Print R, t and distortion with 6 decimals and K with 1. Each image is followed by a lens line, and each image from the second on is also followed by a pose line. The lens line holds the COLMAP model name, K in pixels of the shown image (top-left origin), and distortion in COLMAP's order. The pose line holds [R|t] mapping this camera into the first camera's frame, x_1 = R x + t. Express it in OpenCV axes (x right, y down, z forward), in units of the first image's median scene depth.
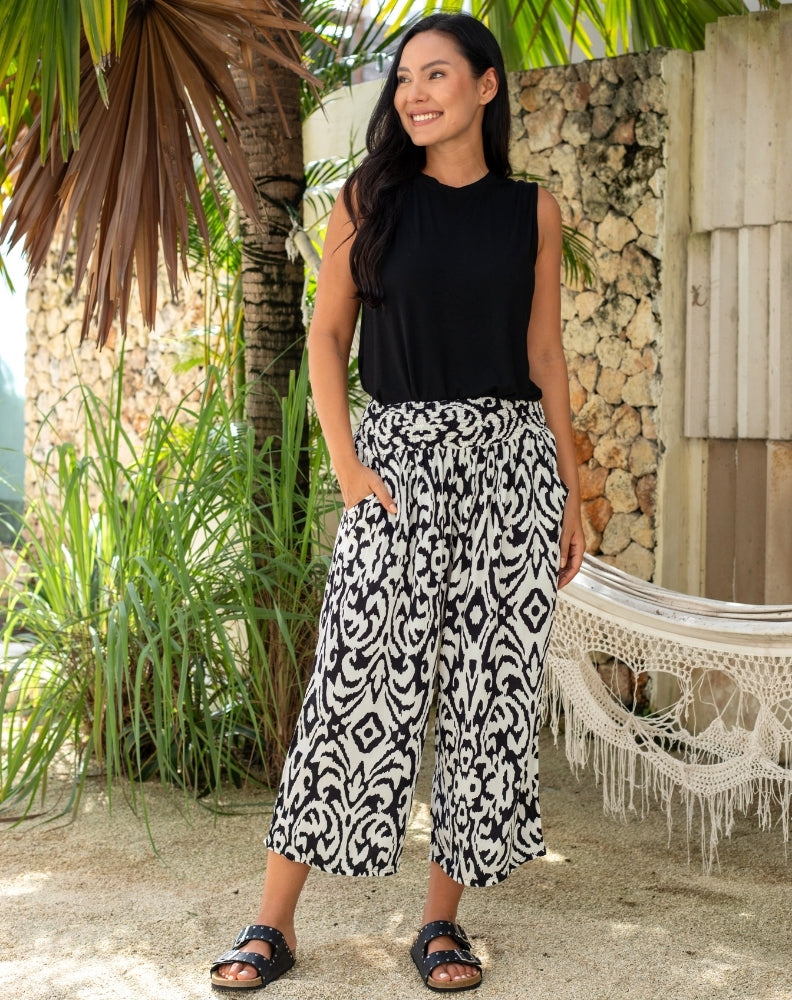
lens RADIAL K [[2006.9, 0, 396.0], [0, 2006.9, 500.0], [0, 0, 1]] dist [-0.044345, -0.272407]
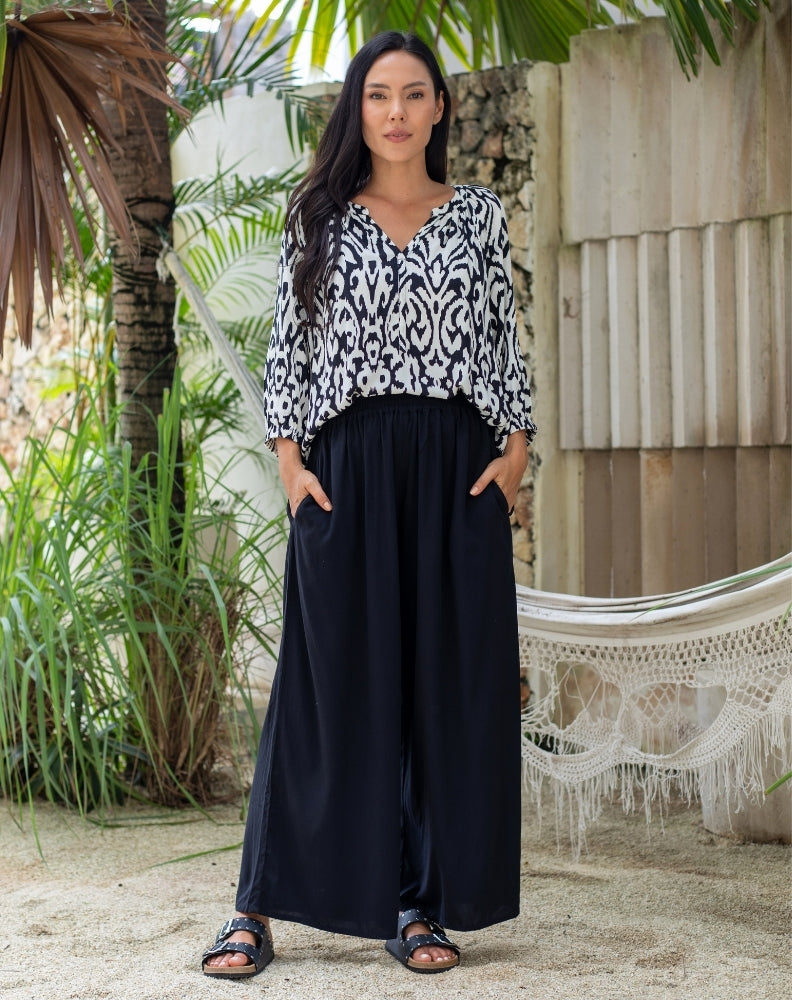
lens RADIAL K [[2704.0, 0, 371.9], [0, 2704.0, 501.7], [0, 0, 1]] dist [-0.006254, 0.057369]
pose [[0.999314, -0.023200, 0.028858, 0.011033], [0.024202, 0.999099, -0.034862, 0.040543], [-0.028023, 0.035537, 0.998975, -0.350508]]
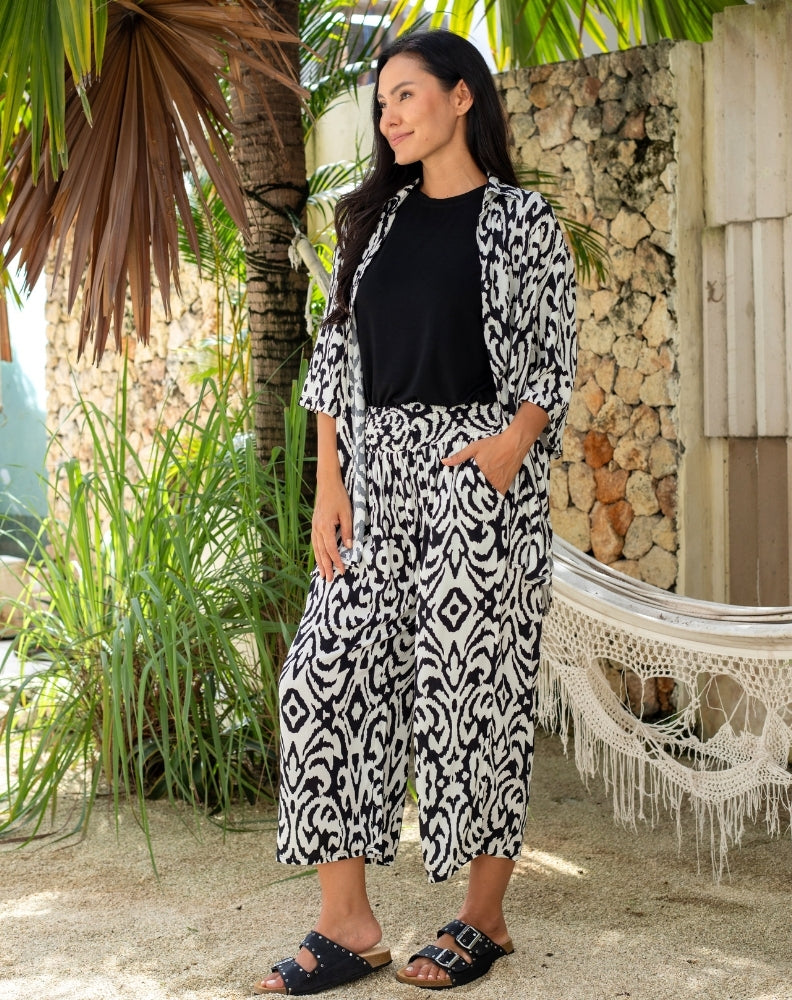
lens RADIAL K [[2178.6, 0, 393.7], [0, 2178.6, 438.1], [0, 0, 1]] dist [-0.042896, -0.241505]
pose [[0.998341, -0.025432, -0.051658, 0.048976], [0.023894, 0.999259, -0.030168, -0.002338], [0.052387, 0.028883, 0.998209, -0.066202]]
